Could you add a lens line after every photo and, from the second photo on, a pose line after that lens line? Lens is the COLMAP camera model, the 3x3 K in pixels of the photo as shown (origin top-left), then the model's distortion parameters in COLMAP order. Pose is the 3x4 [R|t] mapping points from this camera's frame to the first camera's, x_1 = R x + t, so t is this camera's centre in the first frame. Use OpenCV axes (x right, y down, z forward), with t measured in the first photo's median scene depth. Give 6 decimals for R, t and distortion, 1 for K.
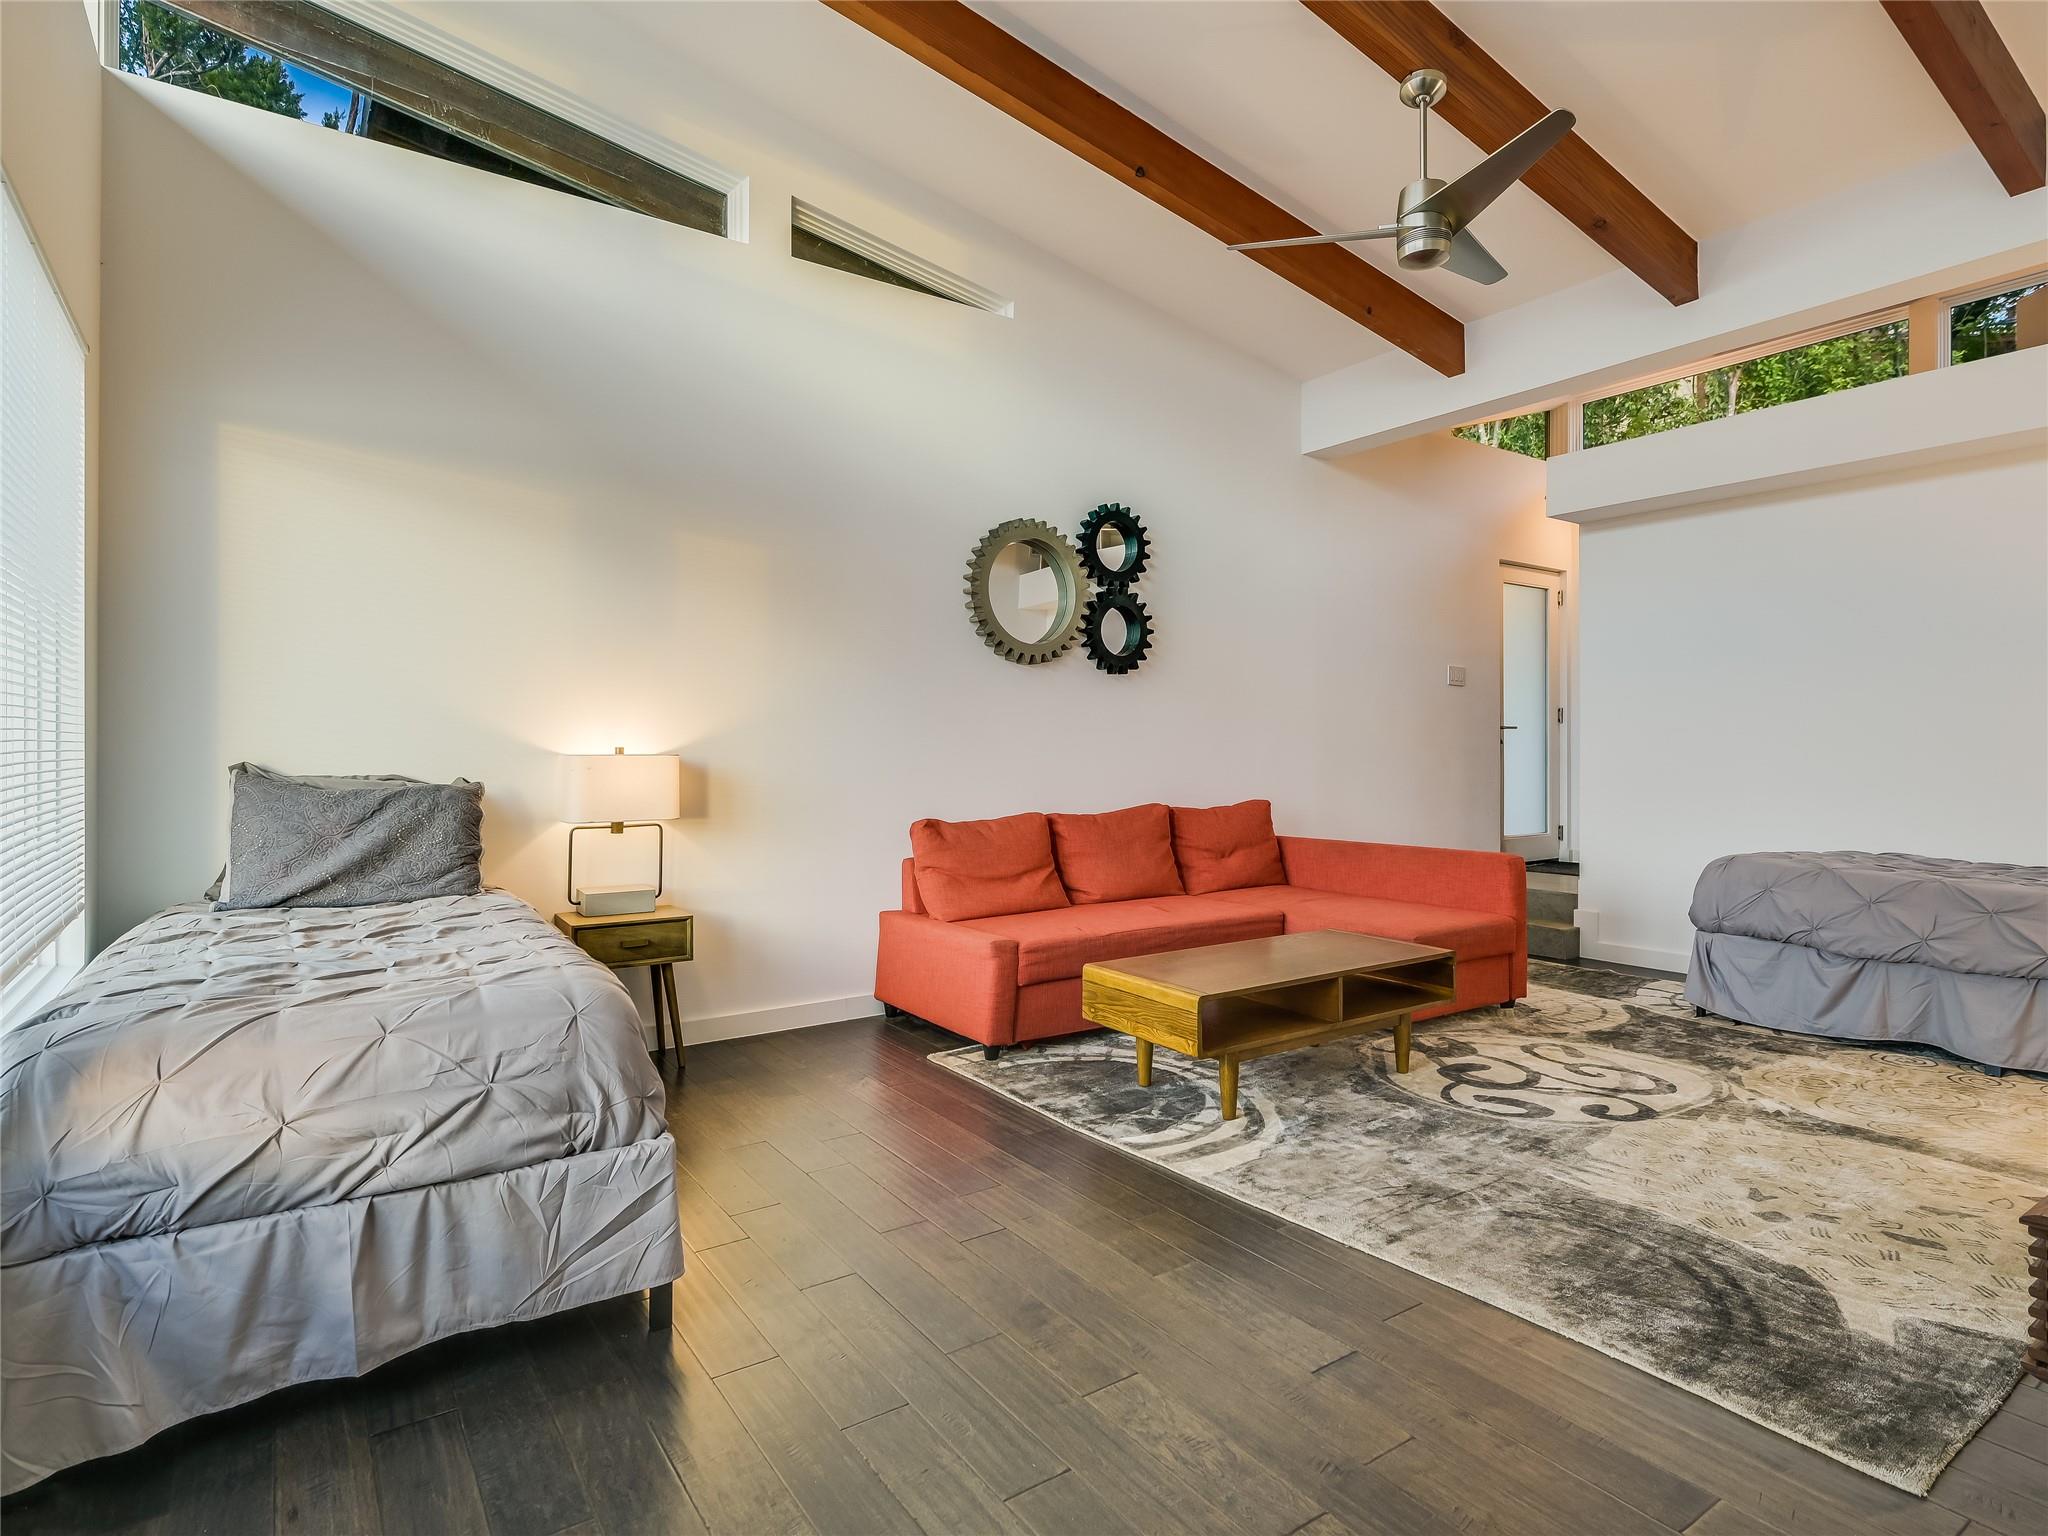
lens RADIAL K [[1037.0, 0, 1025.1], [0, 1037.0, 756.4], [0, 0, 1]] dist [-0.000737, -0.001058]
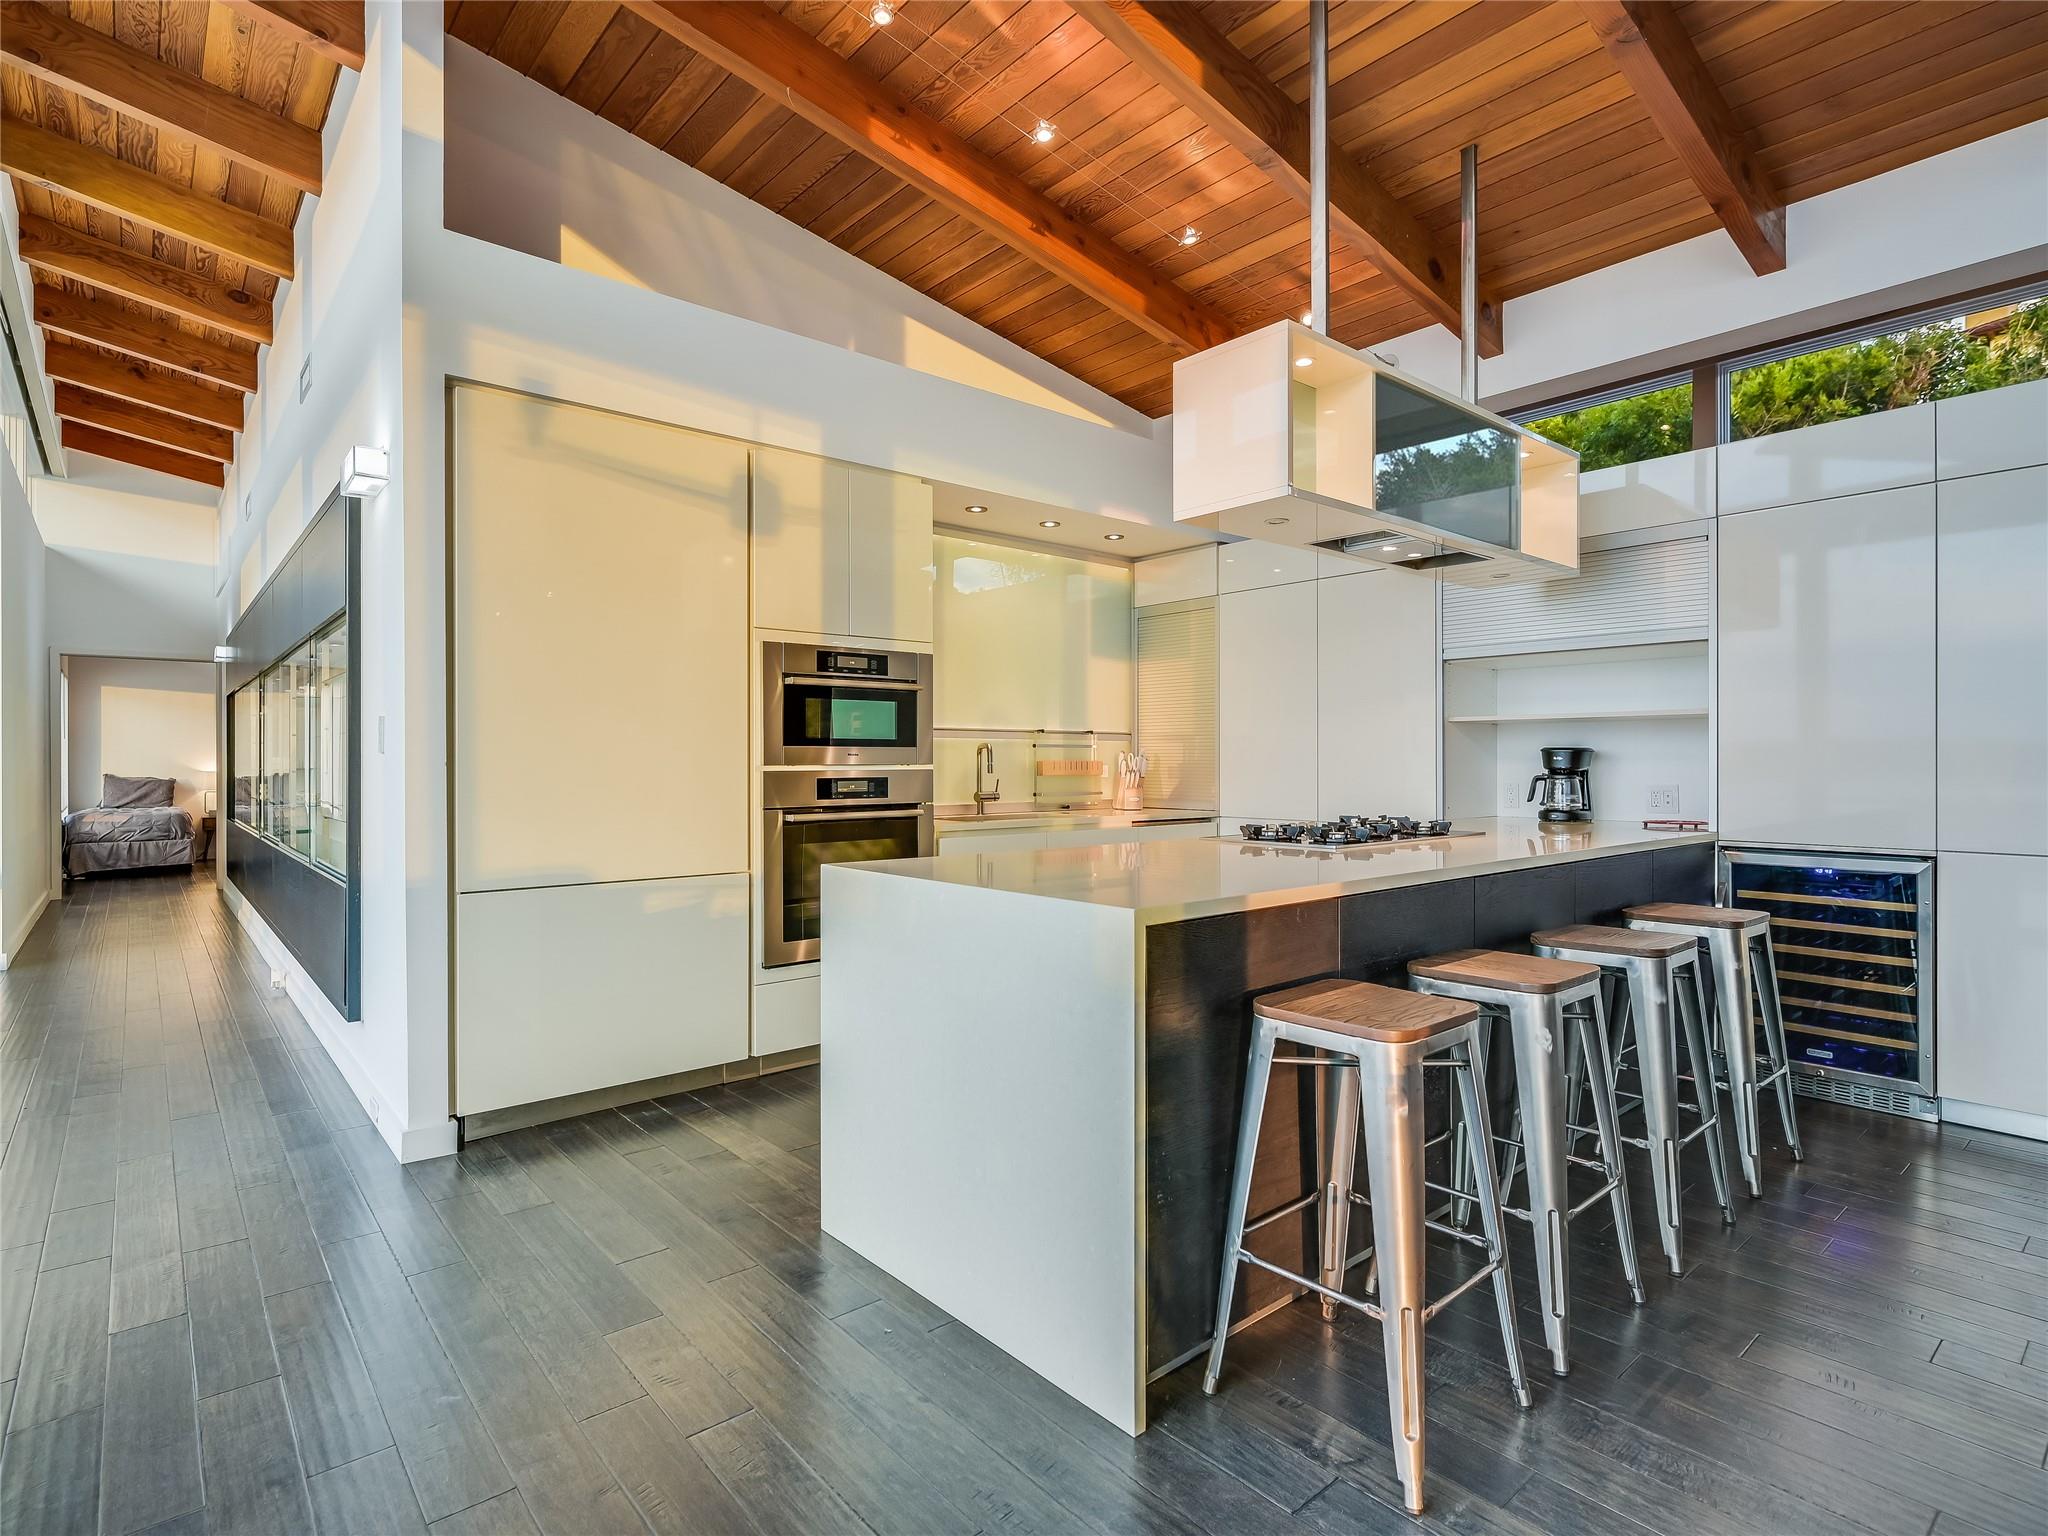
lens RADIAL K [[1037.0, 0, 1027.2], [0, 1037.0, 751.0], [0, 0, 1]] dist [-0.000737, -0.001058]
pose [[0.996104, -0.008048, 0.087818, 2.465363], [0.009570, 0.999811, -0.016927, 0.019560], [-0.087665, 0.017701, 0.995993, -3.339646]]
